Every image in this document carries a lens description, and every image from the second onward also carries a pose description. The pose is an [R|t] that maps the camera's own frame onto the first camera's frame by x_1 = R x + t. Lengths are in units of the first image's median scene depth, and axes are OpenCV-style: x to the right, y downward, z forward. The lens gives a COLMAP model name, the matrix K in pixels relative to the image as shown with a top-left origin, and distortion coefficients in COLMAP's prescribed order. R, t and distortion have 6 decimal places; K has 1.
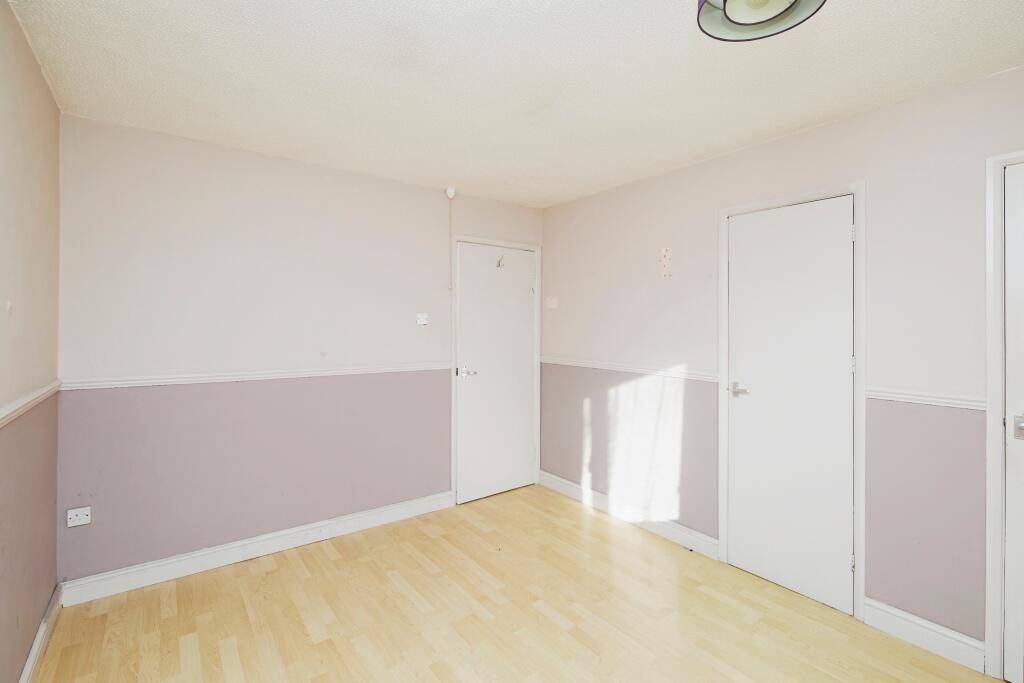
lens RADIAL K [[453.8, 0, 511.6], [0, 453.8, 325.2], [0, 0, 1]] dist [0.000285, -0.000040]
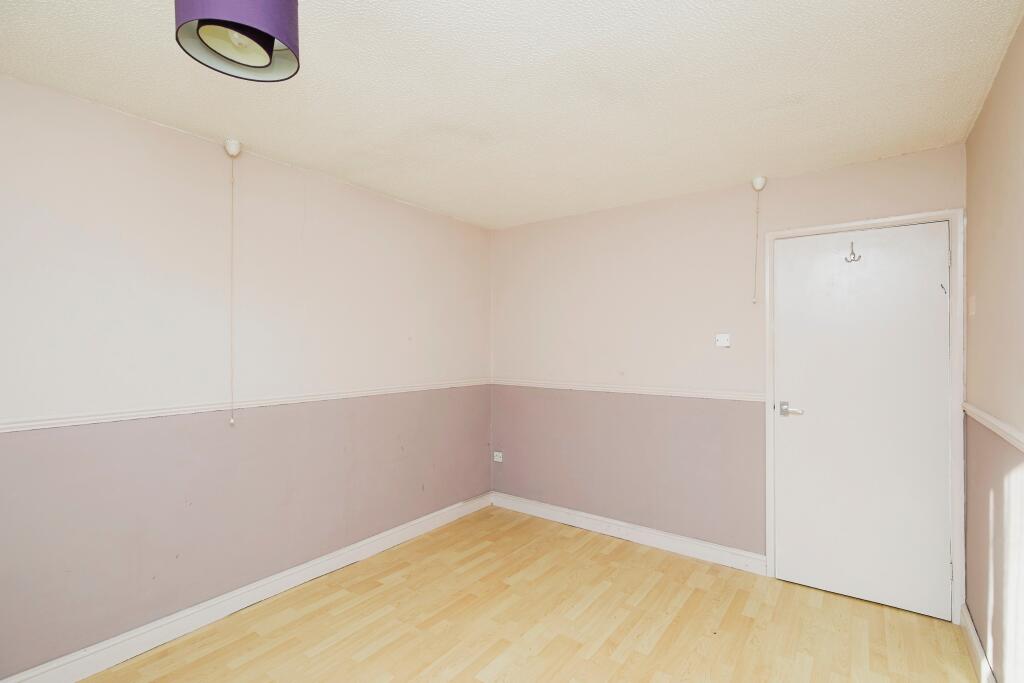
lens RADIAL K [[474.9, 0, 555.1], [0, 474.9, 348.0], [0, 0, 1]] dist [-0.000564, -0.000032]
pose [[0.323399, -0.001832, -0.946261, 0.666082], [0.000912, 0.999998, -0.001625, 0.002234], [0.946262, -0.000337, 0.323400, 0.475654]]
